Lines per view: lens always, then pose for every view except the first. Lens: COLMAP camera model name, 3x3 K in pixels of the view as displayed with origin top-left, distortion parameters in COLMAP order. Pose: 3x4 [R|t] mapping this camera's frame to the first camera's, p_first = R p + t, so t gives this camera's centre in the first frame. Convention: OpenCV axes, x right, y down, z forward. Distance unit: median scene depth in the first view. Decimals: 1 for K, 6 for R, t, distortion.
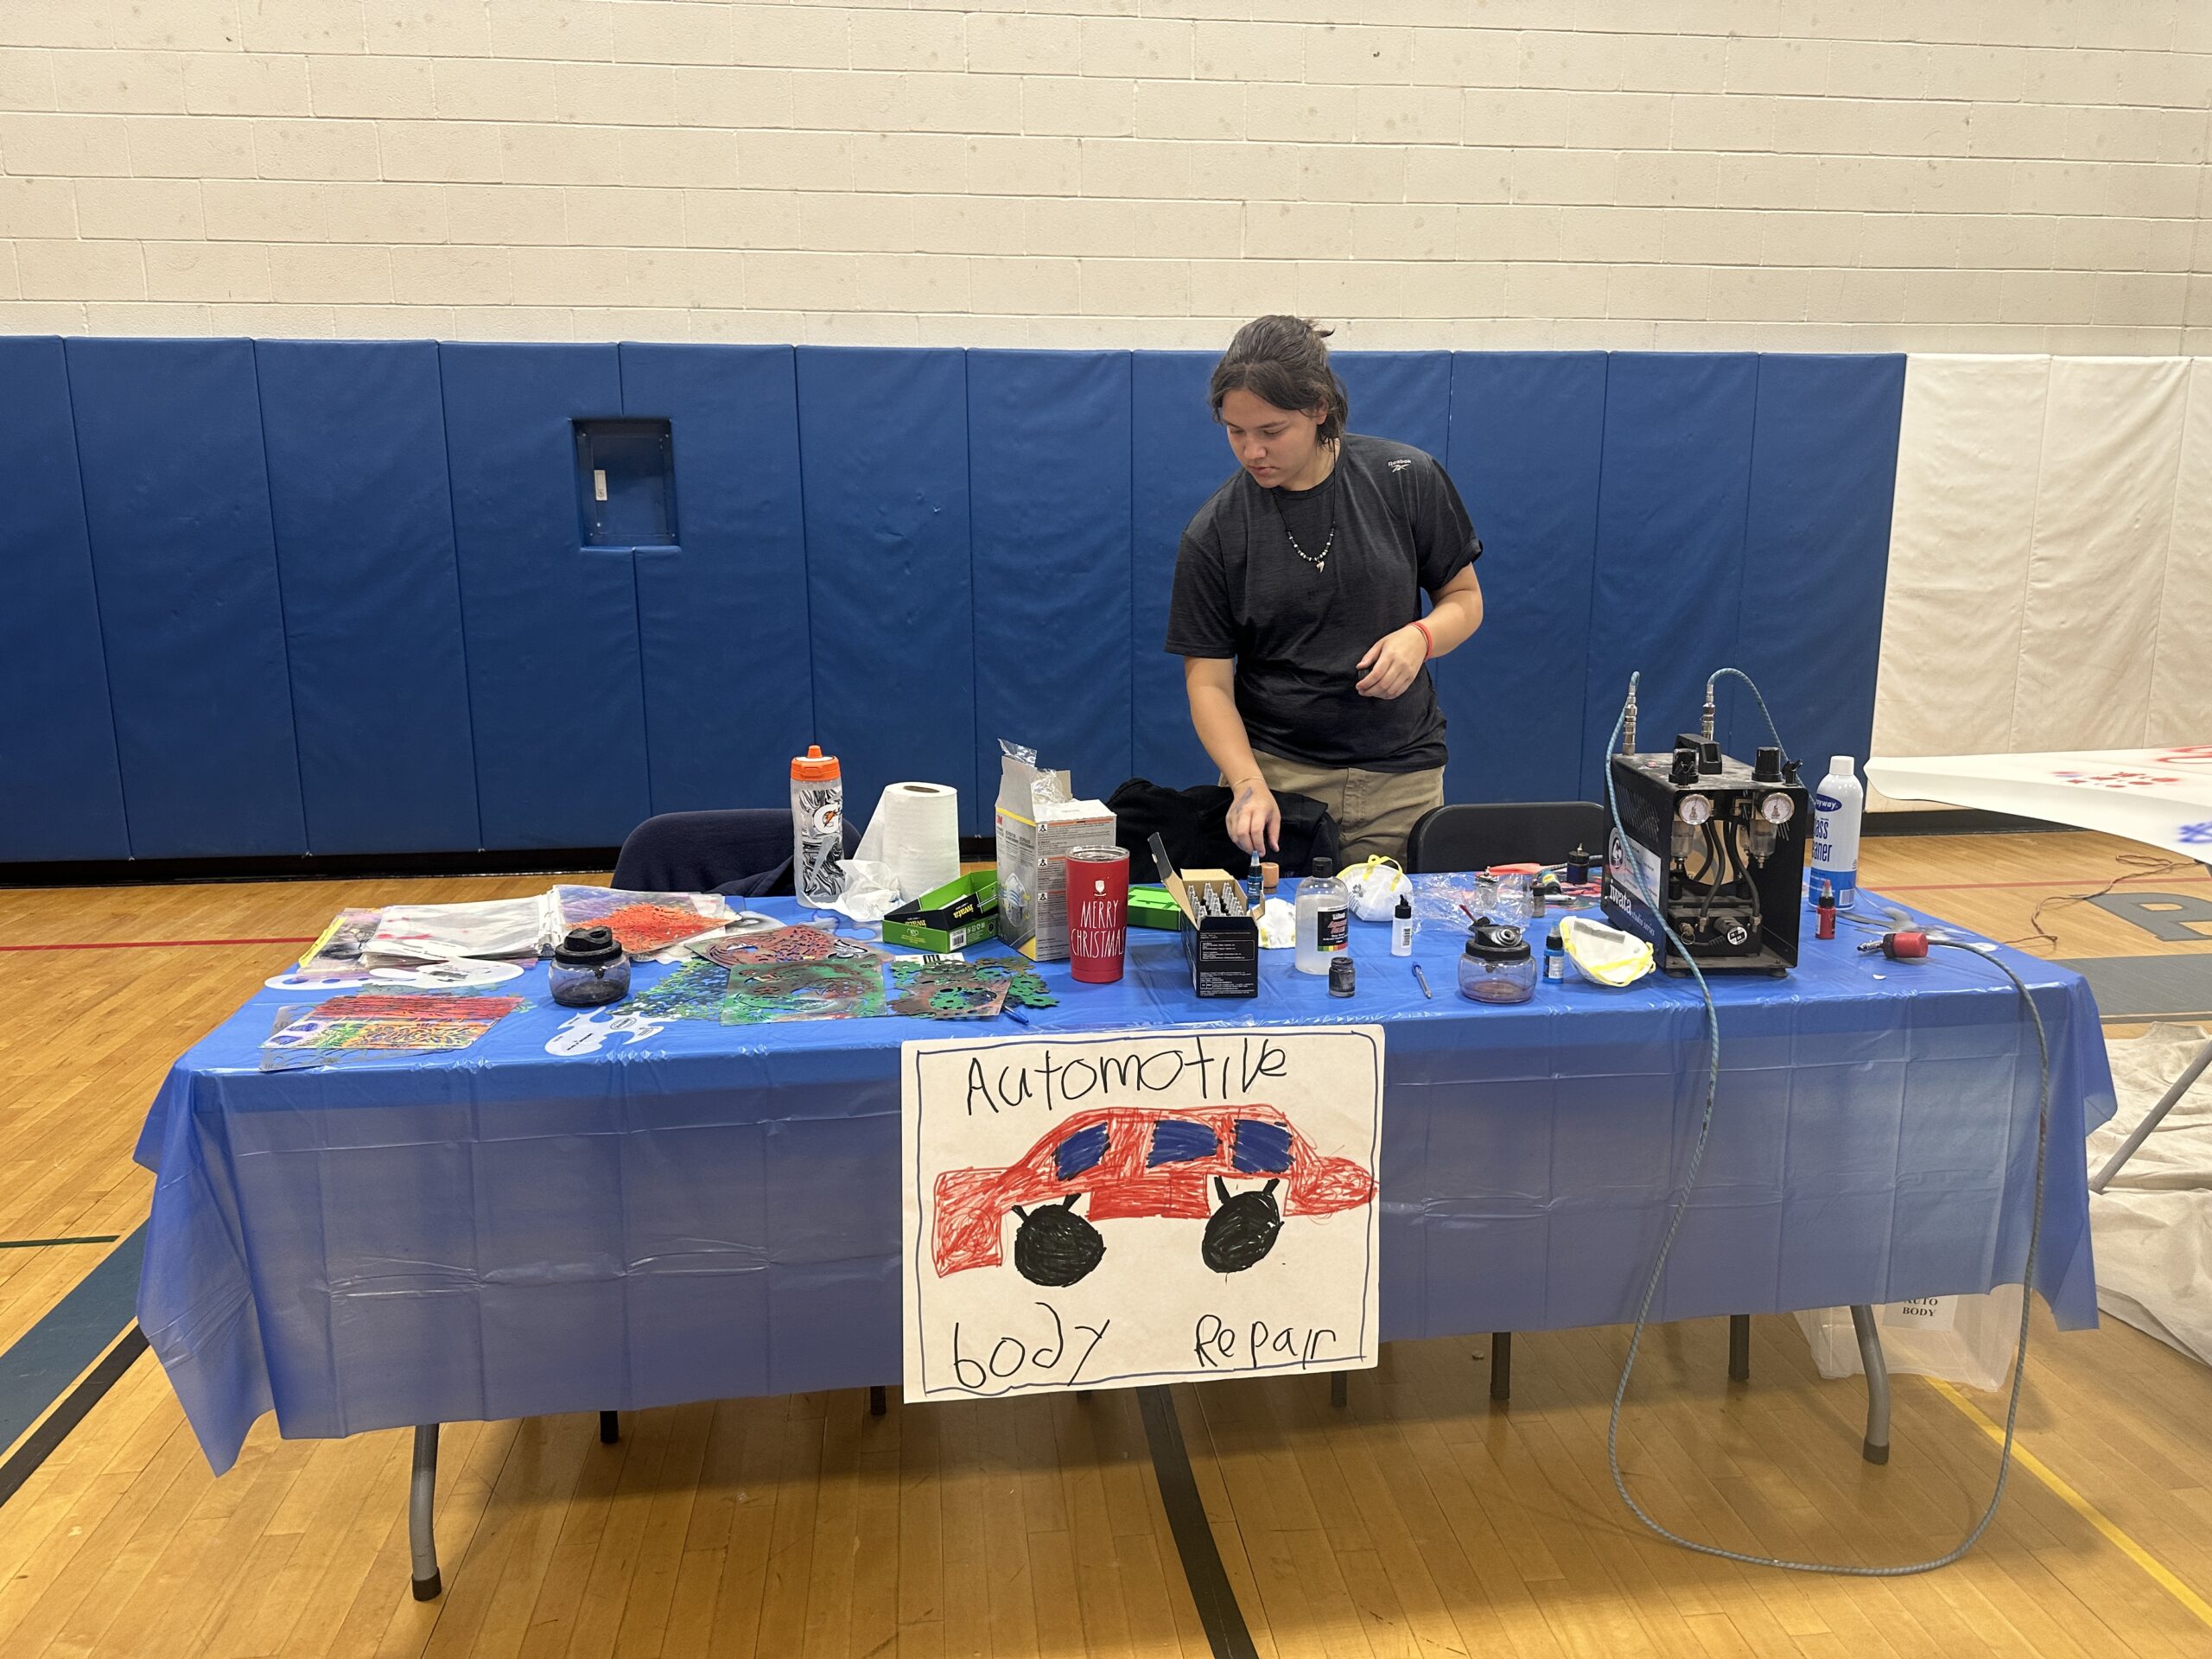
lens RADIAL K [[1511.5, 0, 1106.0], [0, 1511.5, 829.5], [0, 0, 1]] dist [-0.006520, 0.003803]
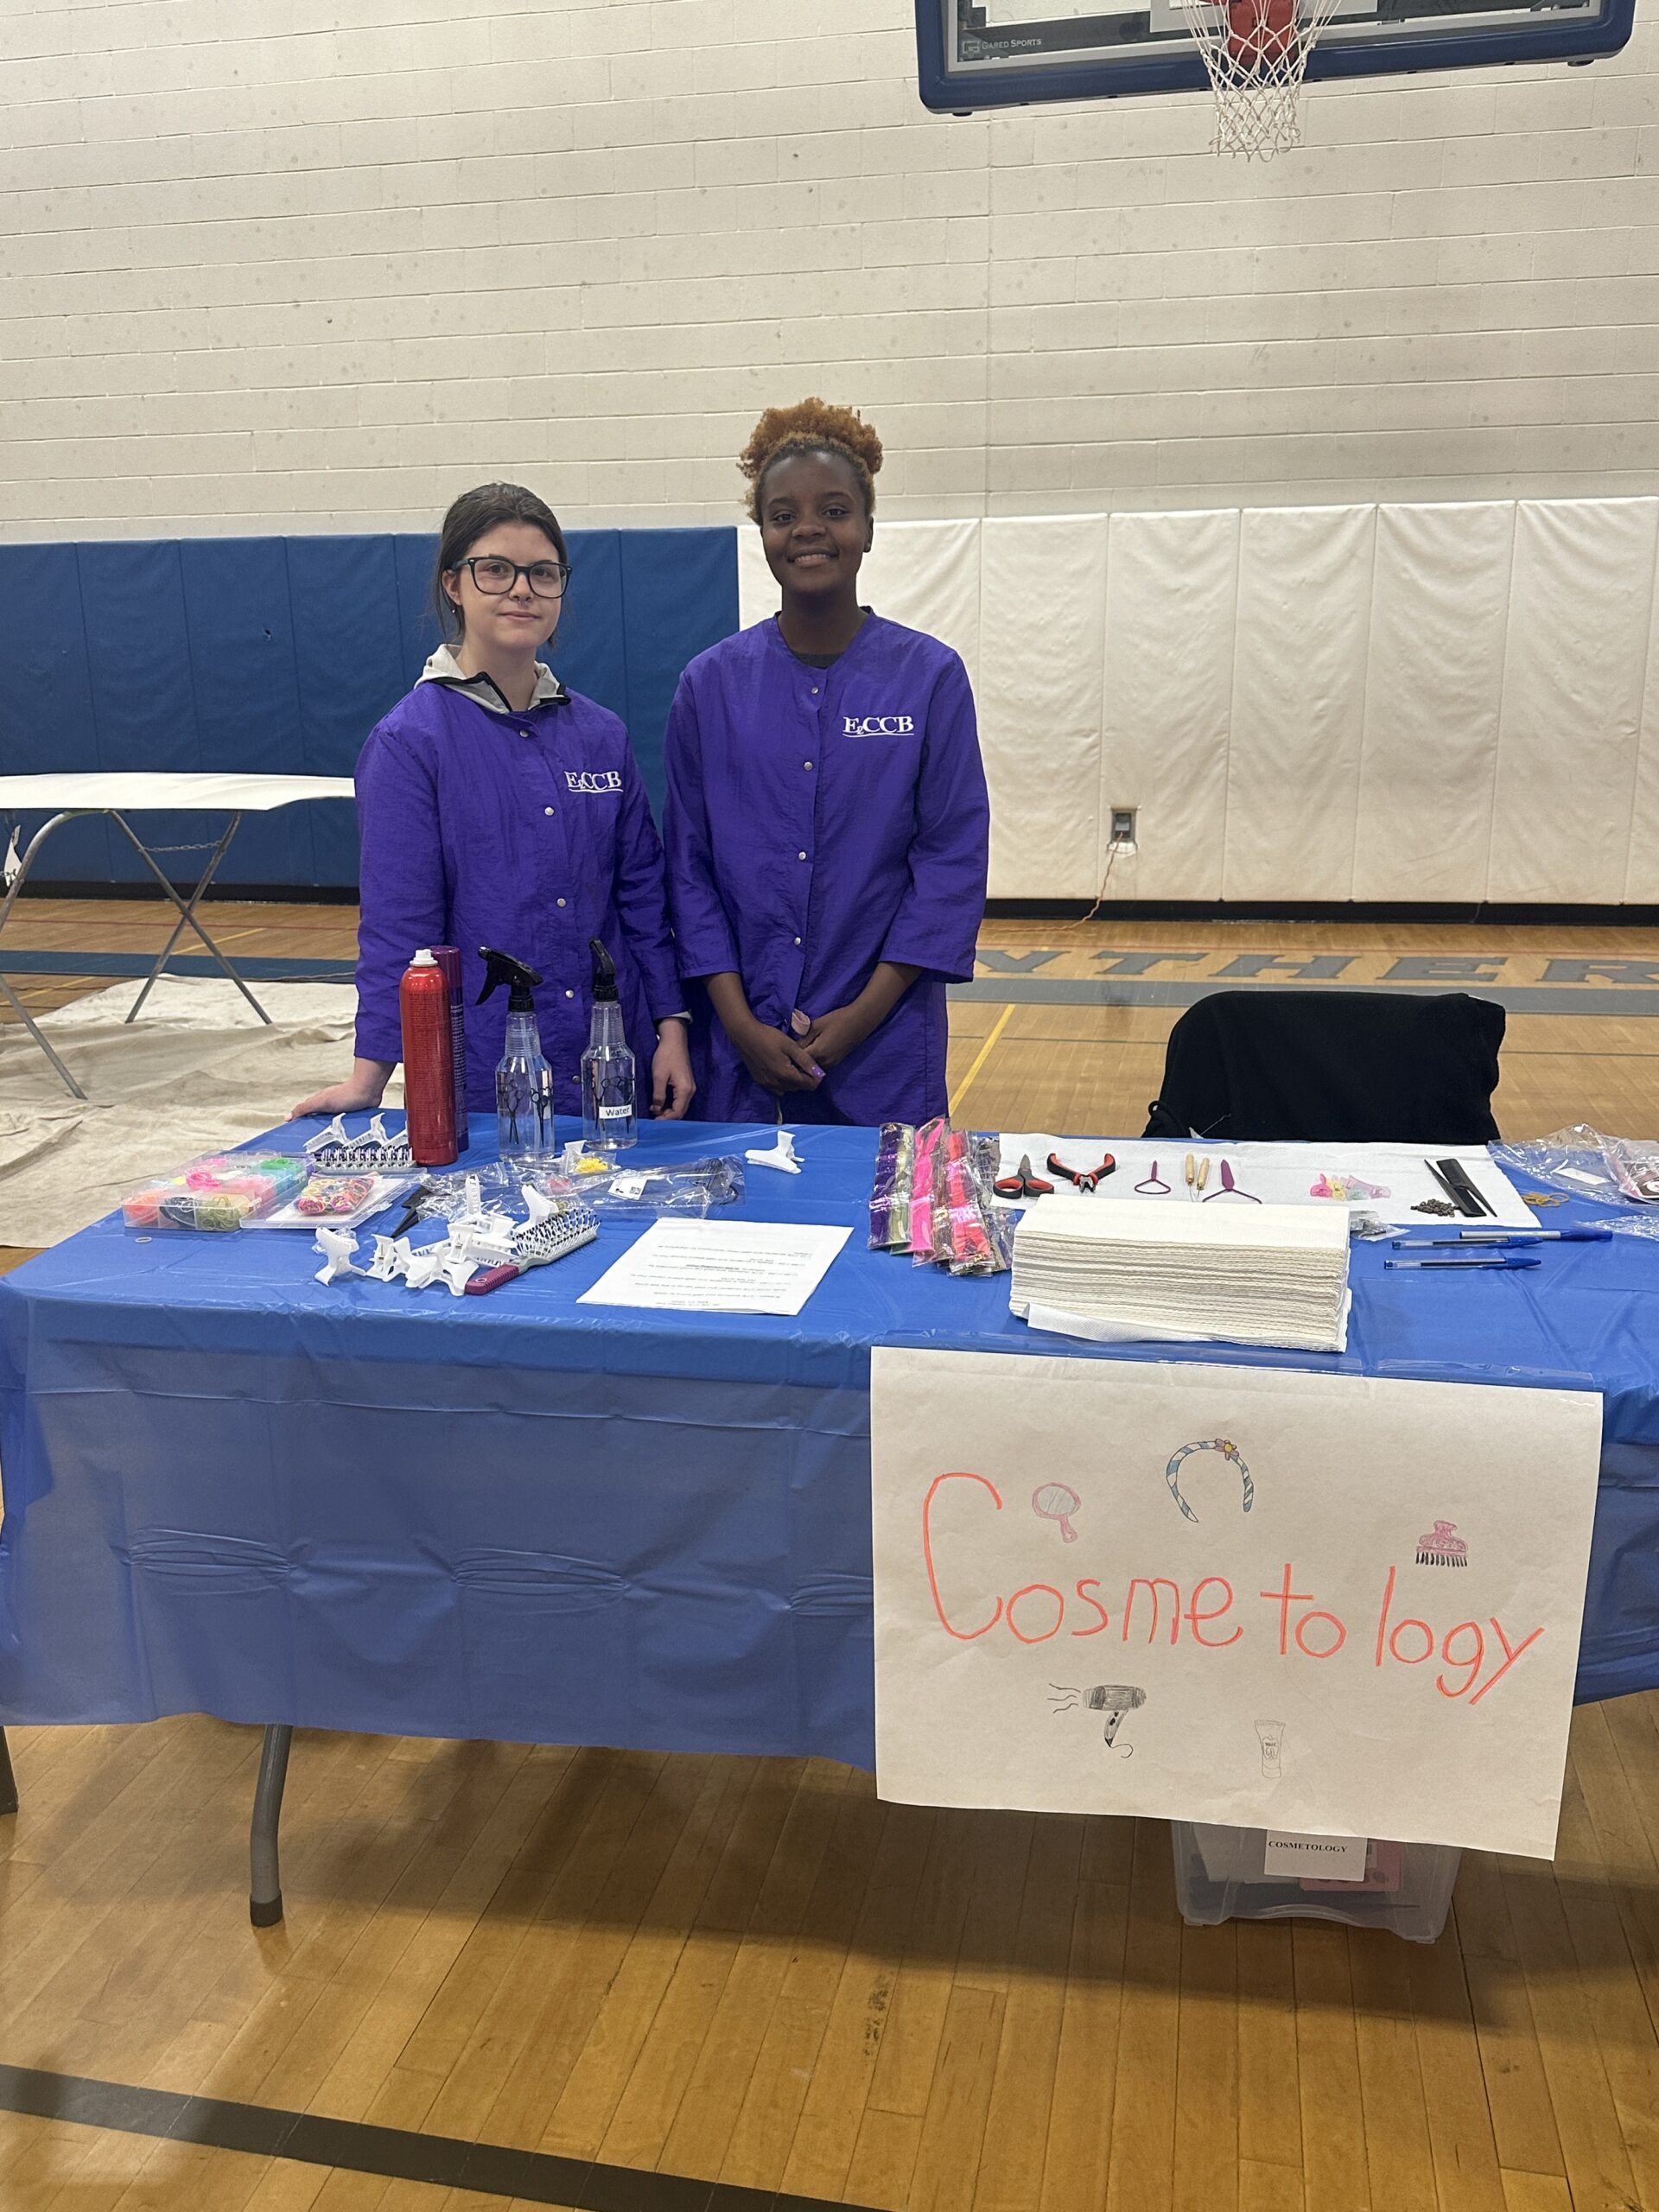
lens RADIAL K [[1800.3, 0, 829.5], [0, 1800.3, 1106.0], [0, 0, 1]] dist [0.256859, -0.509629]
pose [[0.941748, 0.070468, -0.328855, 1.119676], [-0.062327, 0.997433, 0.035247, 0.112693], [0.330495, -0.012697, 0.943722, -0.440995]]
